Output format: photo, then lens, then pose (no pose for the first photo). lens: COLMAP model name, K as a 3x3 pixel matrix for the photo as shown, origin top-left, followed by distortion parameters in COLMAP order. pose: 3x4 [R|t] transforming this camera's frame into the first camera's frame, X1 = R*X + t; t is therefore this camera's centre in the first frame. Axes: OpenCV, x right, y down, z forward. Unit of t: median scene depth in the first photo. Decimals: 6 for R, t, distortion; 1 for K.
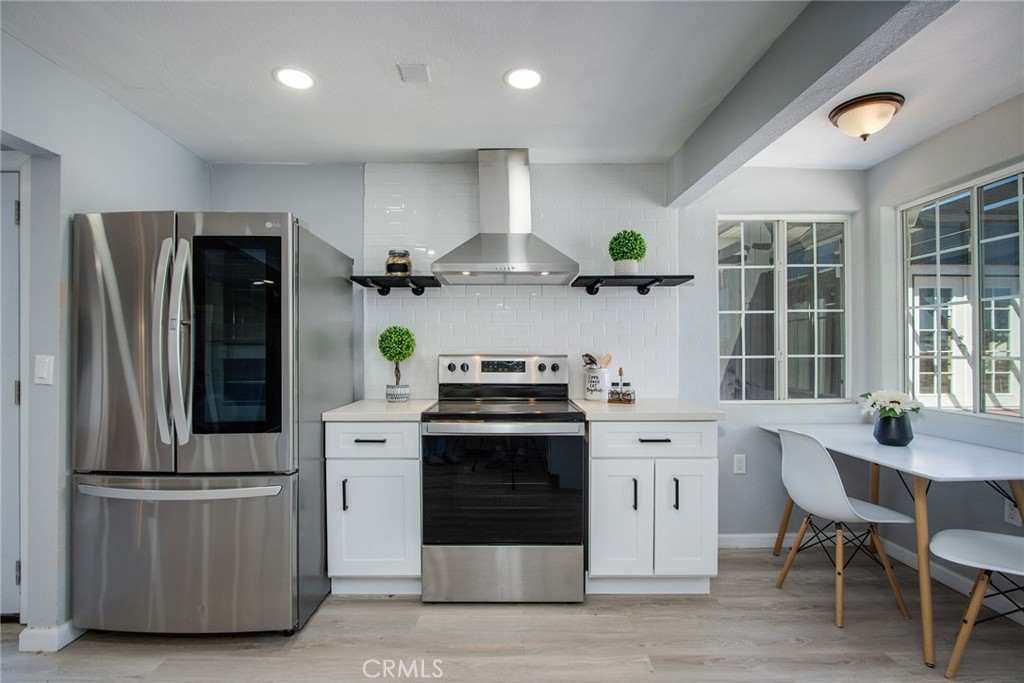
lens RADIAL K [[483.9, 0, 506.3], [0, 483.9, 352.5], [0, 0, 1]] dist [-0.014834, 0.001412]
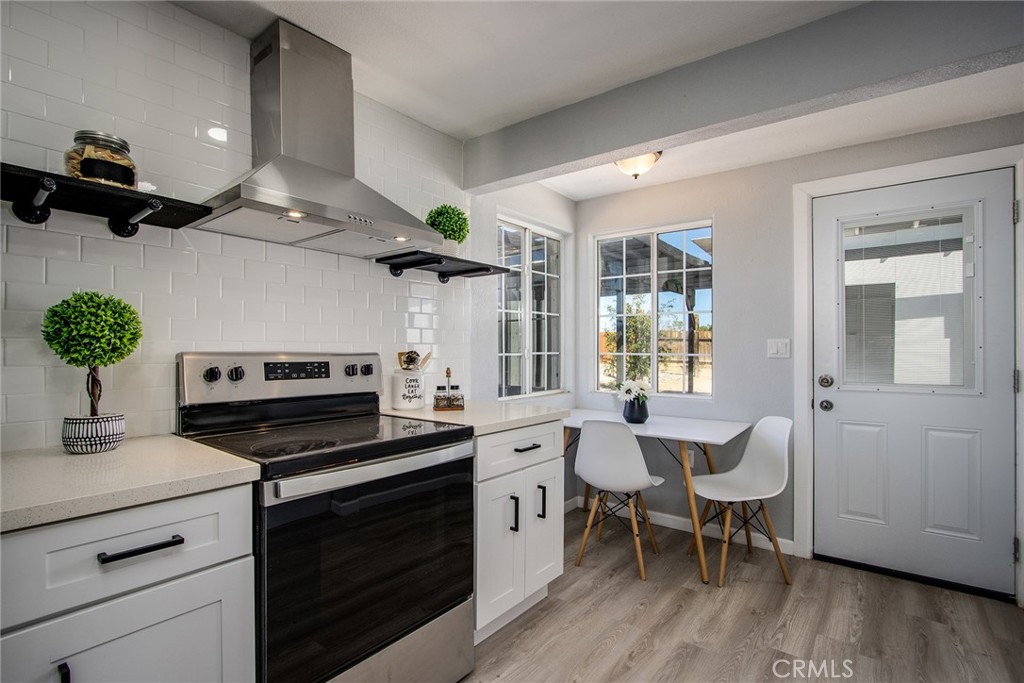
lens RADIAL K [[483.9, 0, 511.6], [0, 483.9, 348.6], [0, 0, 1]] dist [-0.014834, 0.001412]
pose [[0.620170, 0.005272, 0.784450, -0.349391], [-0.003433, 0.999986, -0.004006, 0.001405], [-0.784460, -0.000209, 0.620179, 0.393584]]
